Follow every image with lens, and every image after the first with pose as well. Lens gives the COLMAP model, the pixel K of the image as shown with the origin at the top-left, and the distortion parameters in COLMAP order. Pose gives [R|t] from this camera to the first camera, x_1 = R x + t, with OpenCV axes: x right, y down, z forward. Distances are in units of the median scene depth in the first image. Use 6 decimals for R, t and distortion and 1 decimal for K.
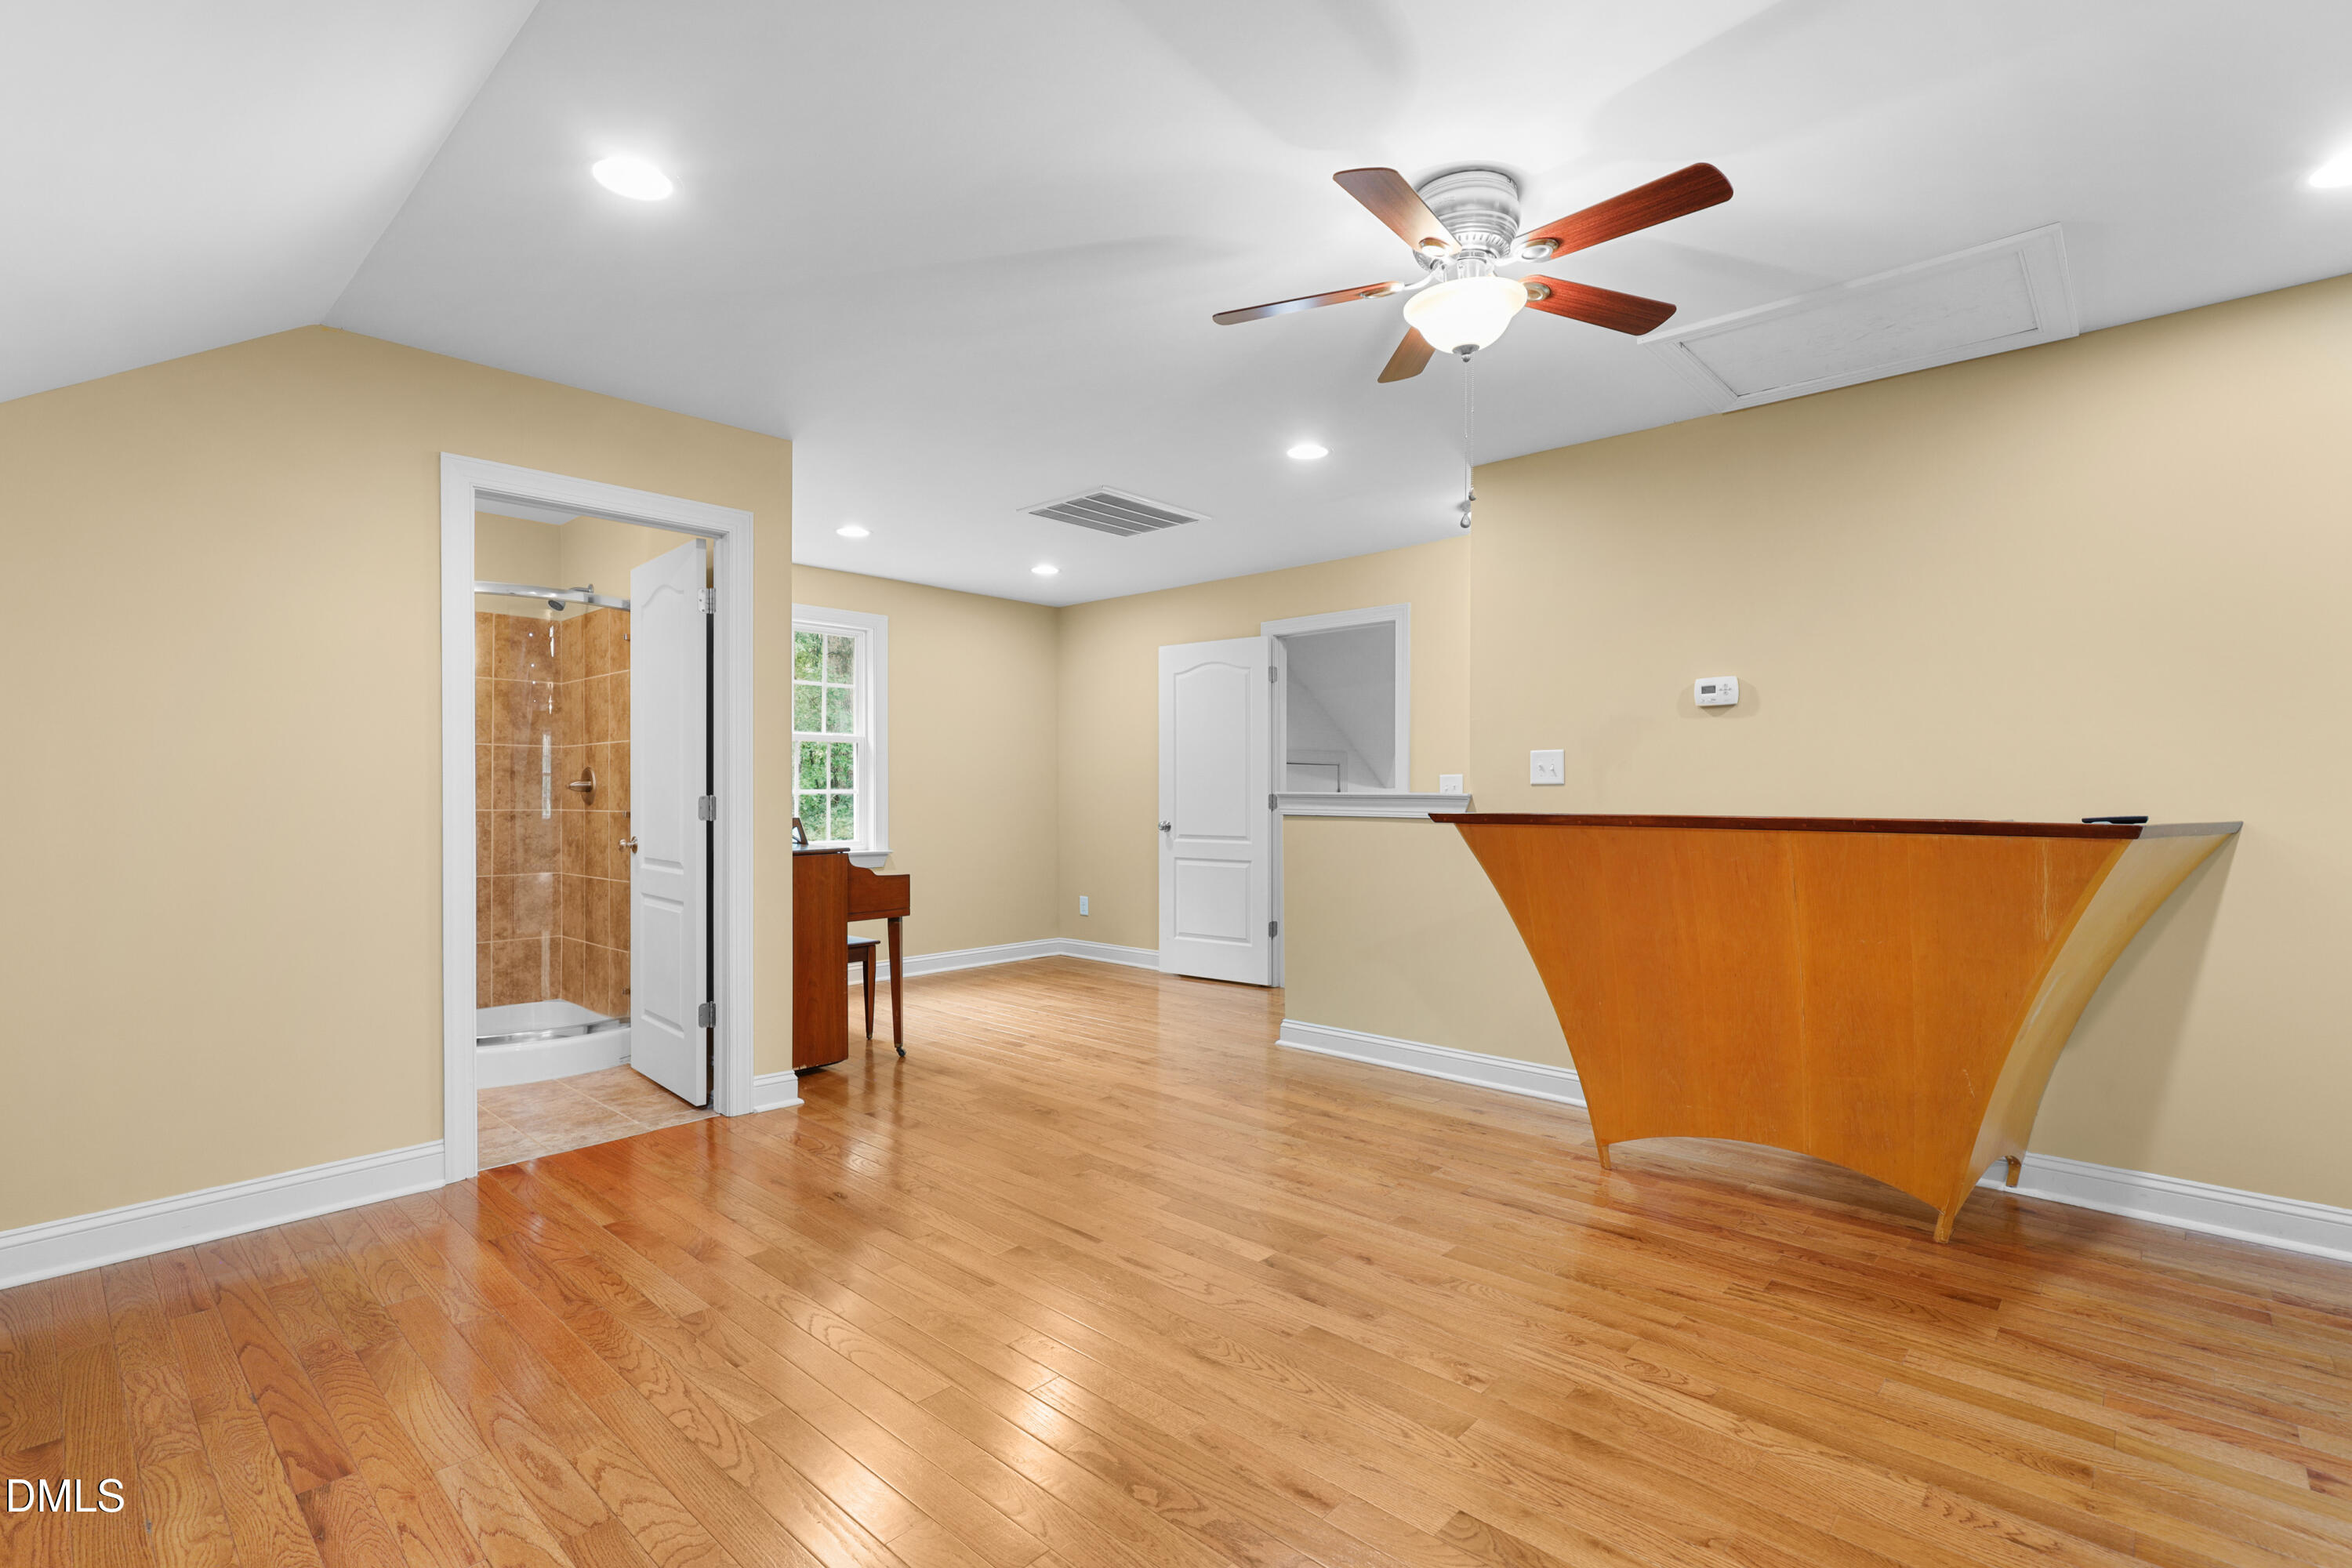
lens RADIAL K [[1077.0, 0, 1182.9], [0, 1077.0, 794.8], [0, 0, 1]] dist [0.001555, 0.000293]
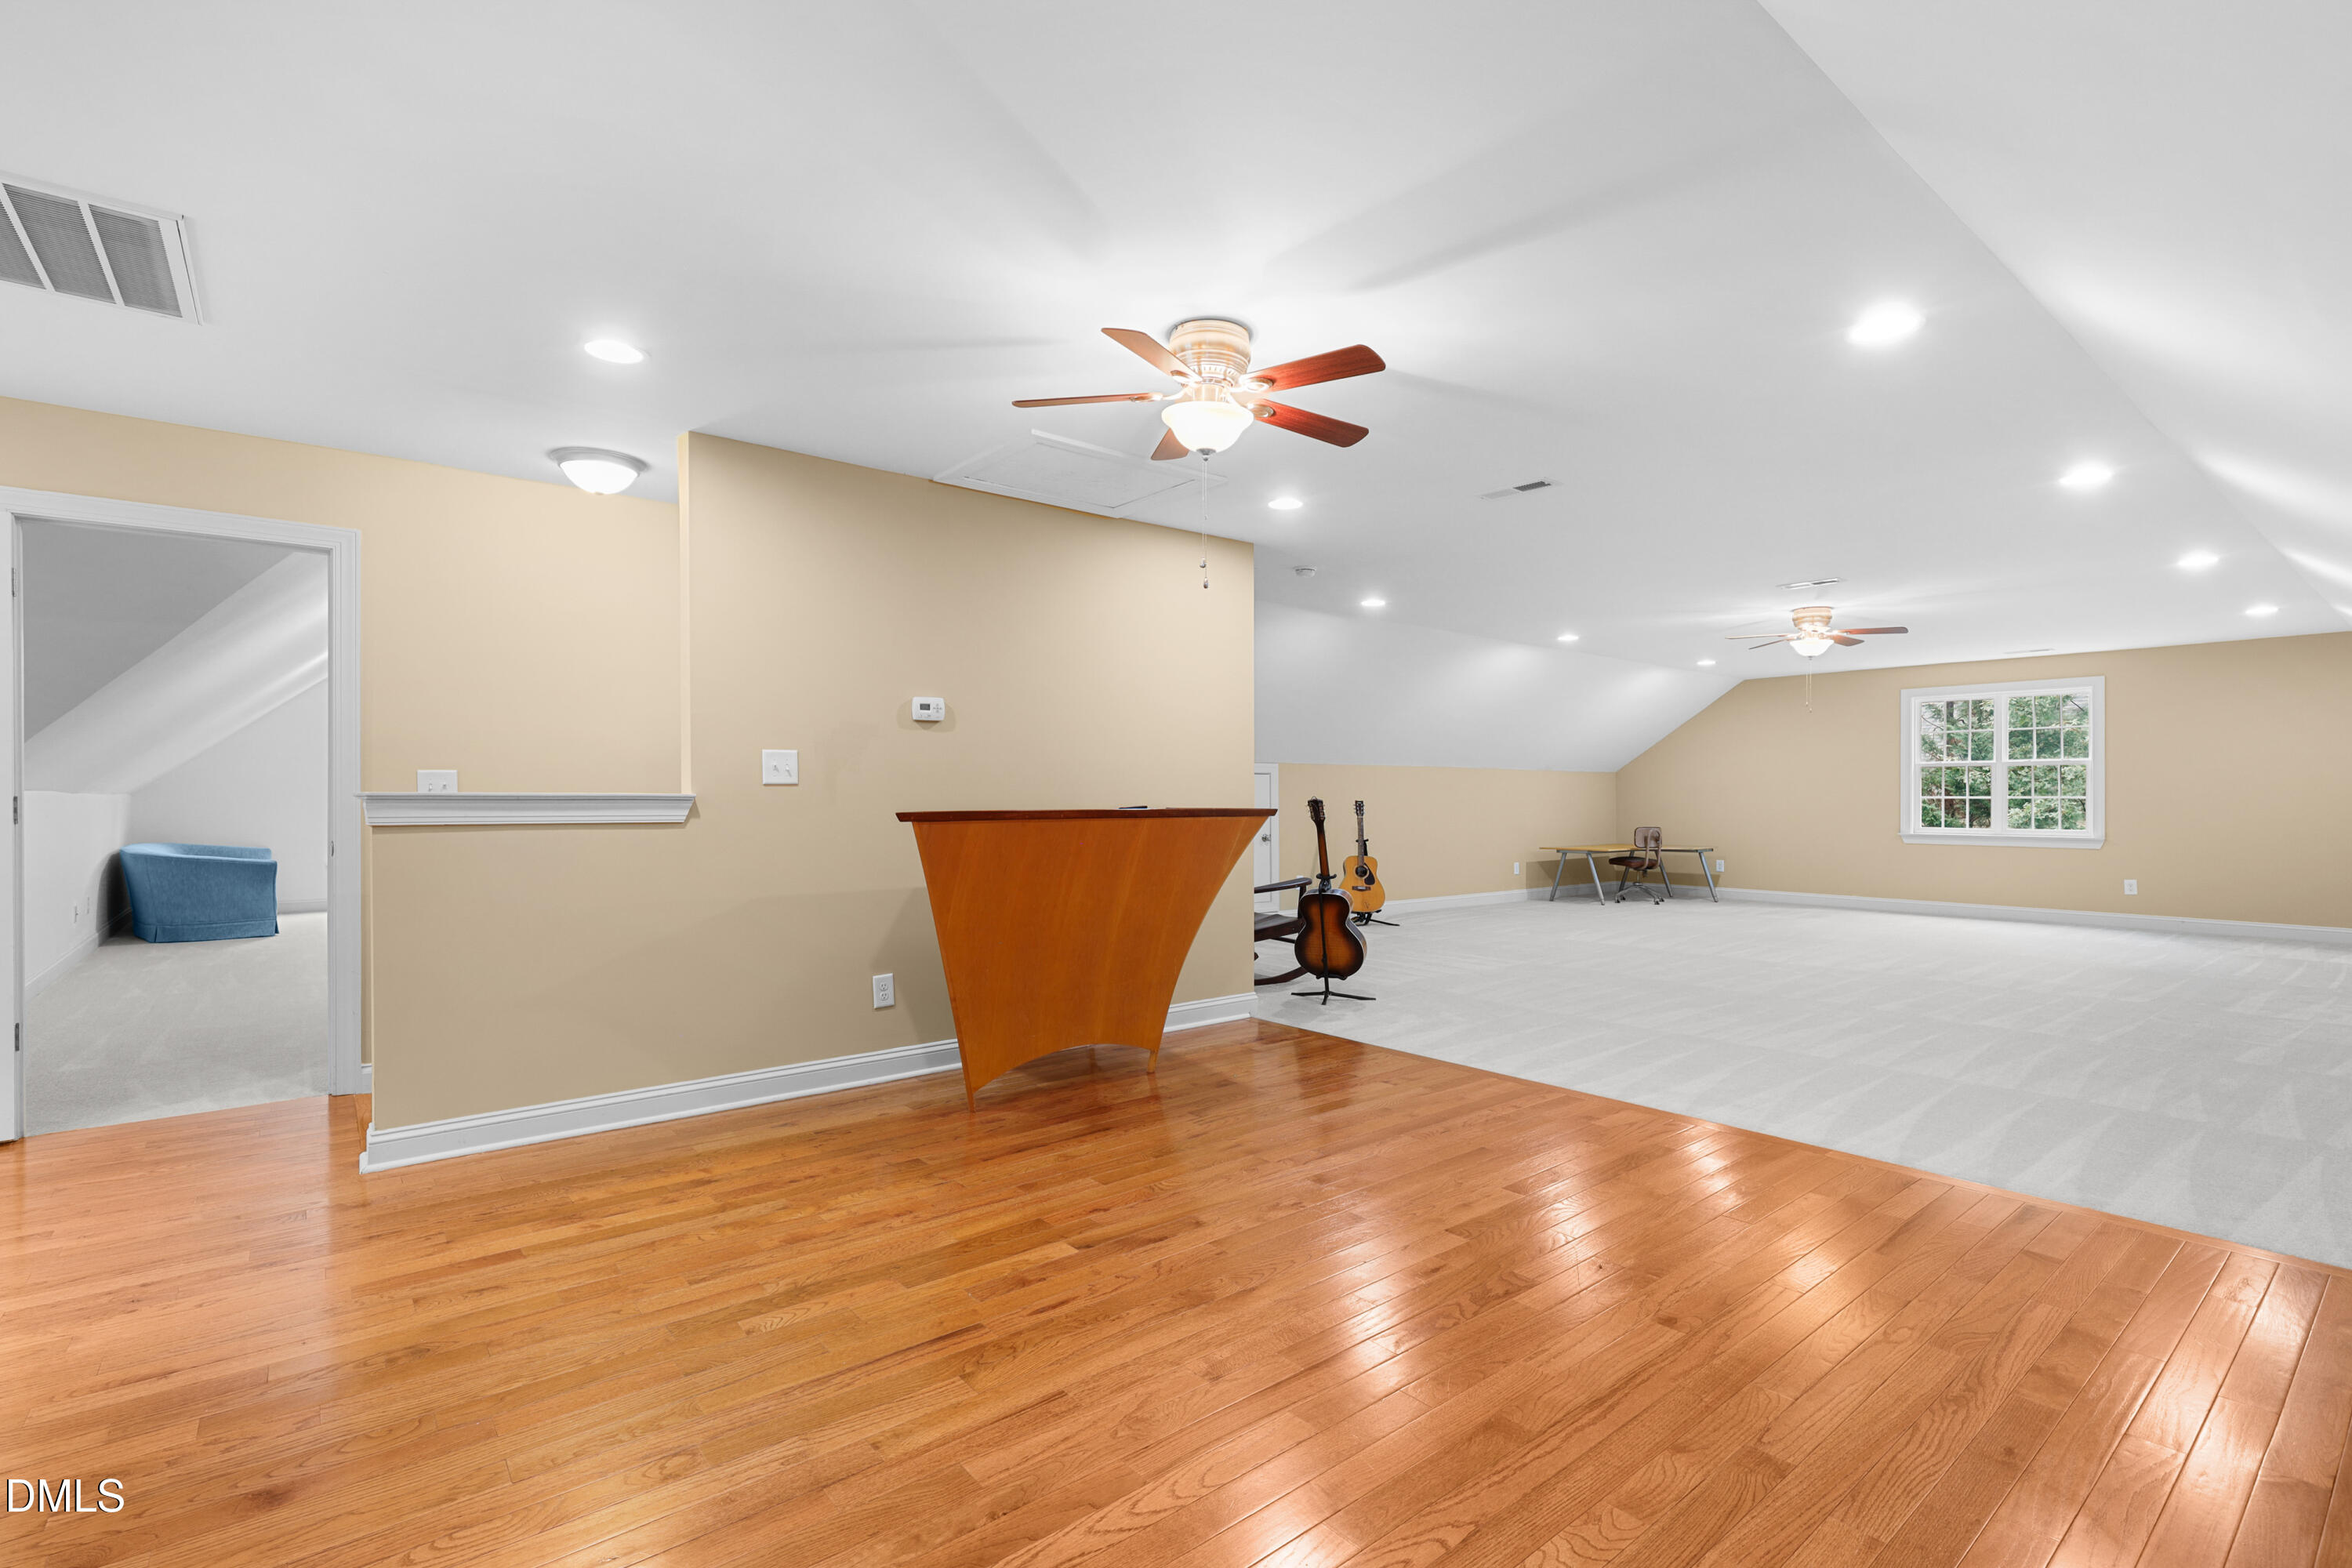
lens RADIAL K [[1077.0, 0, 1182.9], [0, 1077.0, 794.8], [0, 0, 1]] dist [0.001555, 0.000293]
pose [[0.149192, 0.000252, 0.988808, -0.729542], [0.006396, 0.999979, -0.001220, 0.004158], [-0.988788, 0.006506, 0.149187, 0.594110]]
